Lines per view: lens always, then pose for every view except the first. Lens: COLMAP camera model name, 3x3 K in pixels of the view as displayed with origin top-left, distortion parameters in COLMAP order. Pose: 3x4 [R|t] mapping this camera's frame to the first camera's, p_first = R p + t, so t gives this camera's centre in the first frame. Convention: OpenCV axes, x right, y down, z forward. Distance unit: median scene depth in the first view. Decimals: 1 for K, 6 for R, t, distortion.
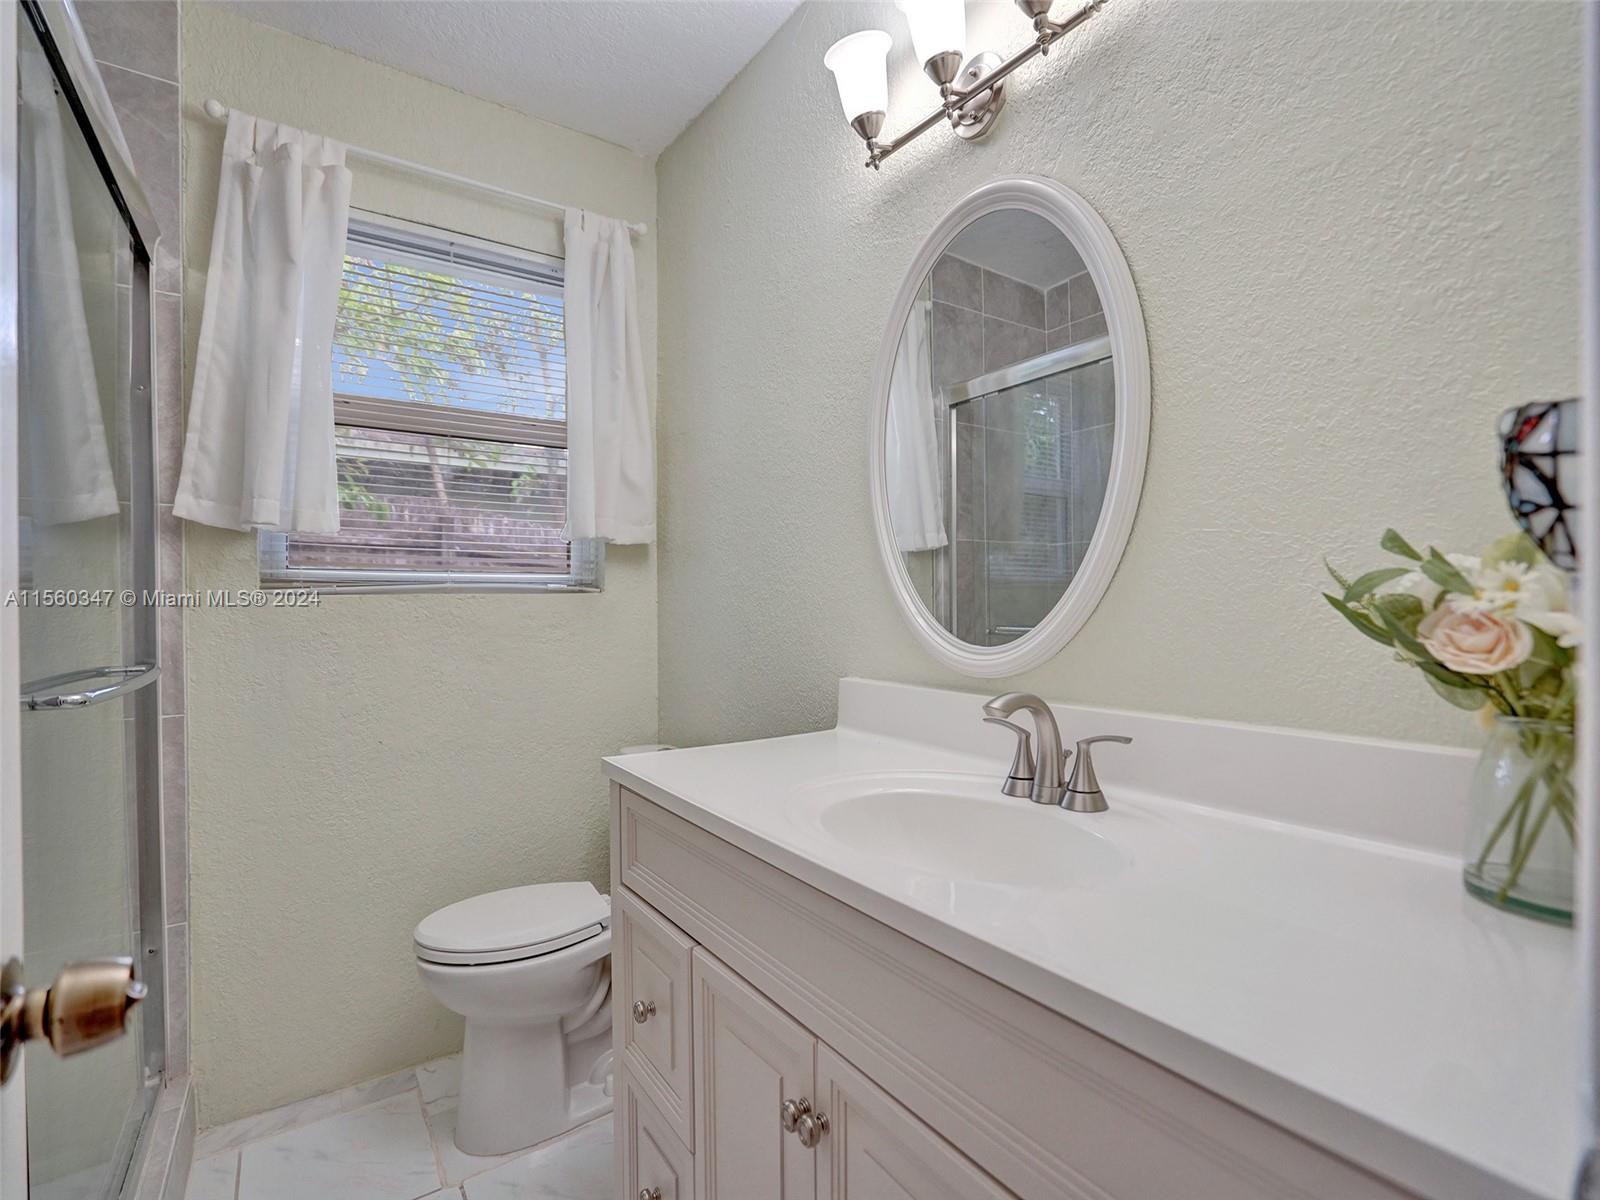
lens RADIAL K [[750.1, 0, 791.7], [0, 750.1, 607.3], [0, 0, 1]] dist [-0.035569, 0.002560]
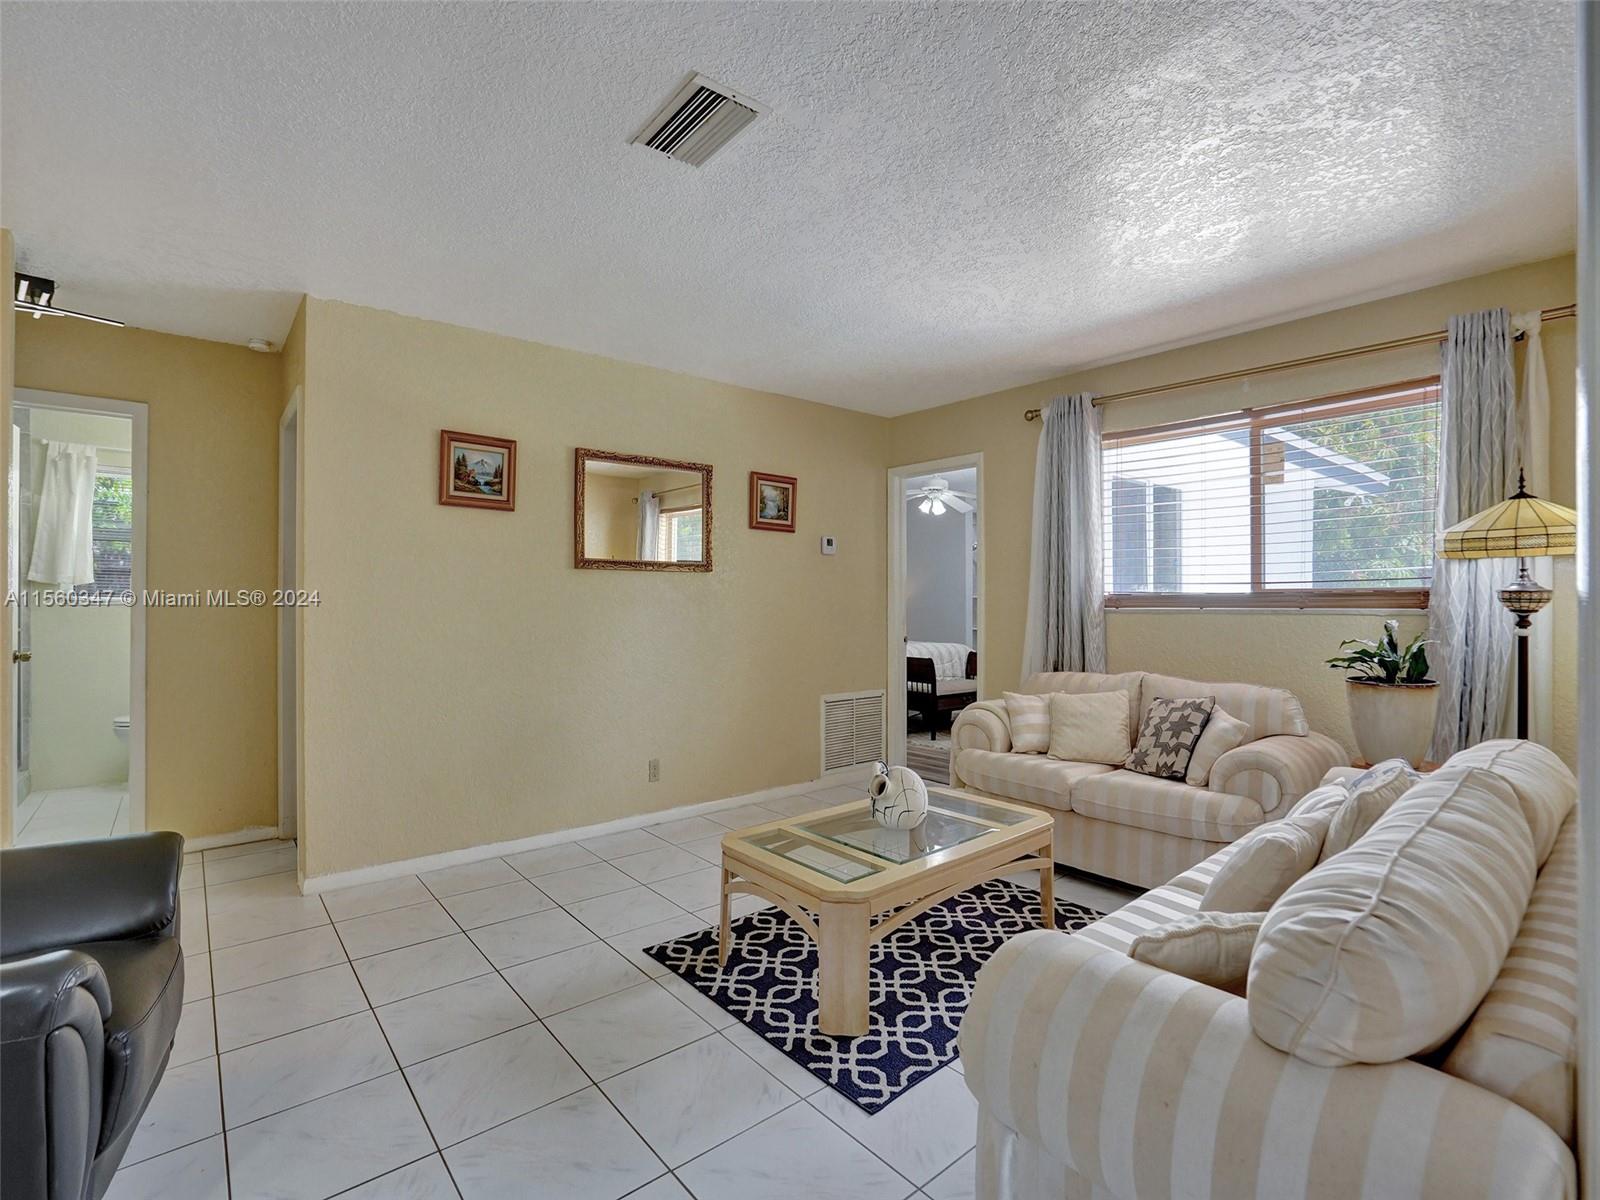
lens RADIAL K [[750.1, 0, 811.7], [0, 750.1, 599.4], [0, 0, 1]] dist [-0.035569, 0.002560]
pose [[0.992844, 0.008822, 0.119095, 1.940693], [-0.007308, 0.999887, -0.013145, -0.027112], [-0.119198, 0.012180, 0.992796, -2.255725]]
